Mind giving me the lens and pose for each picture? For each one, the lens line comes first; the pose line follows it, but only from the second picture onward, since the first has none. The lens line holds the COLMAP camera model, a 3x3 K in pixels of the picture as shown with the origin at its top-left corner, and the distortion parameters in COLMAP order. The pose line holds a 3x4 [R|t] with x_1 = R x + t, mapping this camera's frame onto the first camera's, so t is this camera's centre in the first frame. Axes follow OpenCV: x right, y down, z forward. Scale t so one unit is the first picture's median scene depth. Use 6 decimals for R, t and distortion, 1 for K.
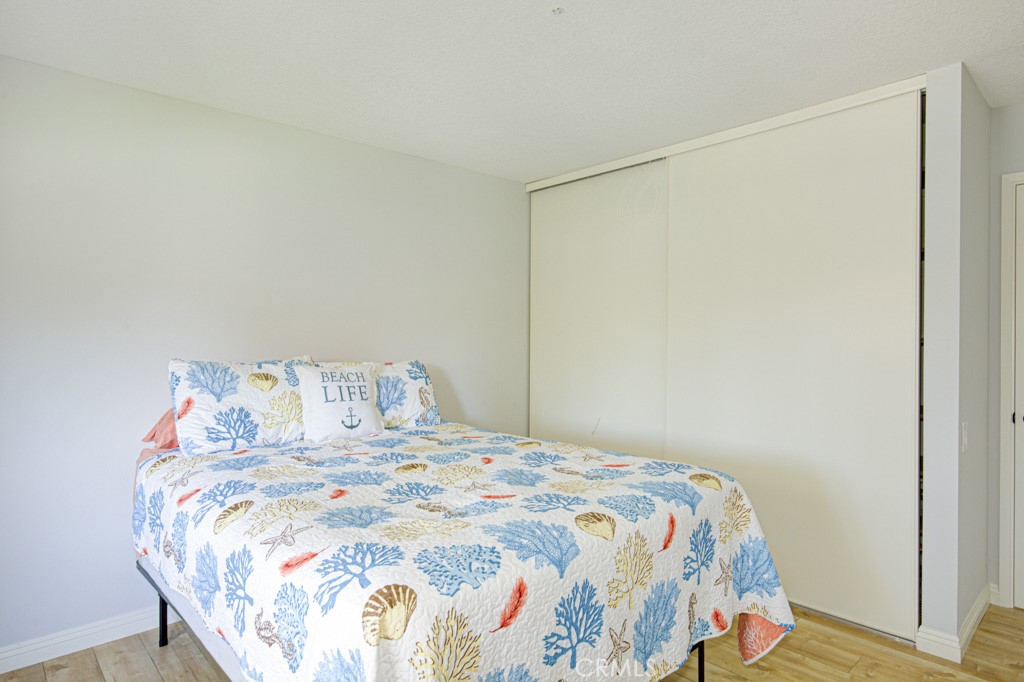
lens RADIAL K [[588.2, 0, 510.9], [0, 588.2, 339.2], [0, 0, 1]] dist [-0.007480, -0.000381]
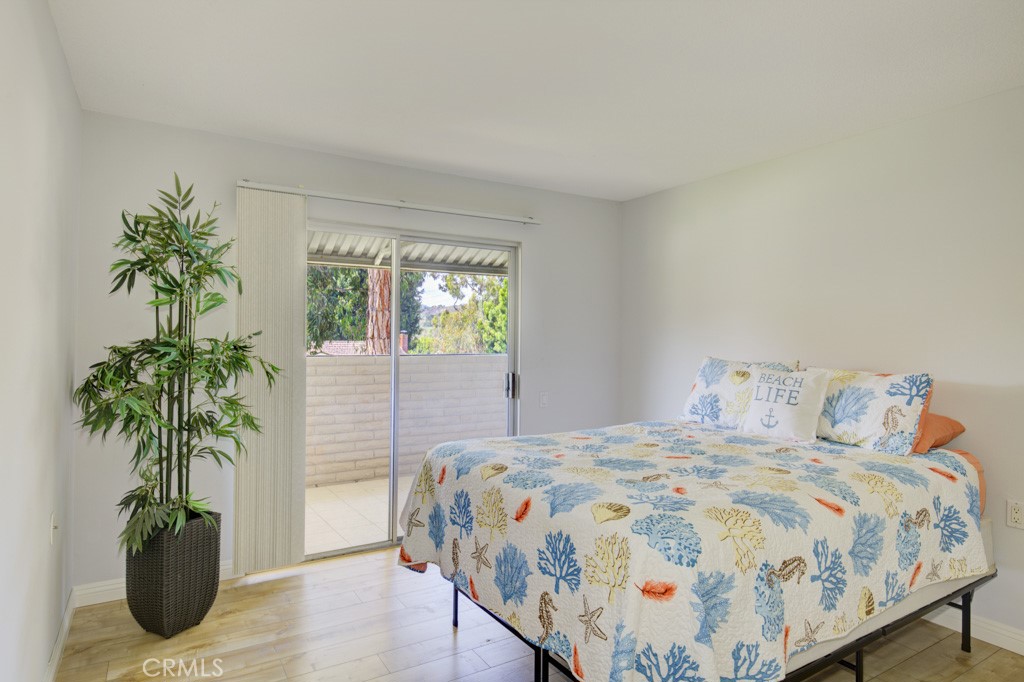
lens RADIAL K [[588.2, 0, 511.9], [0, 588.2, 337.6], [0, 0, 1]] dist [-0.007480, -0.000381]
pose [[-0.202589, -0.002866, -0.979260, 1.296148], [-0.015357, 0.999882, 0.000250, -0.008881], [0.979143, 0.015089, -0.202610, 1.116132]]
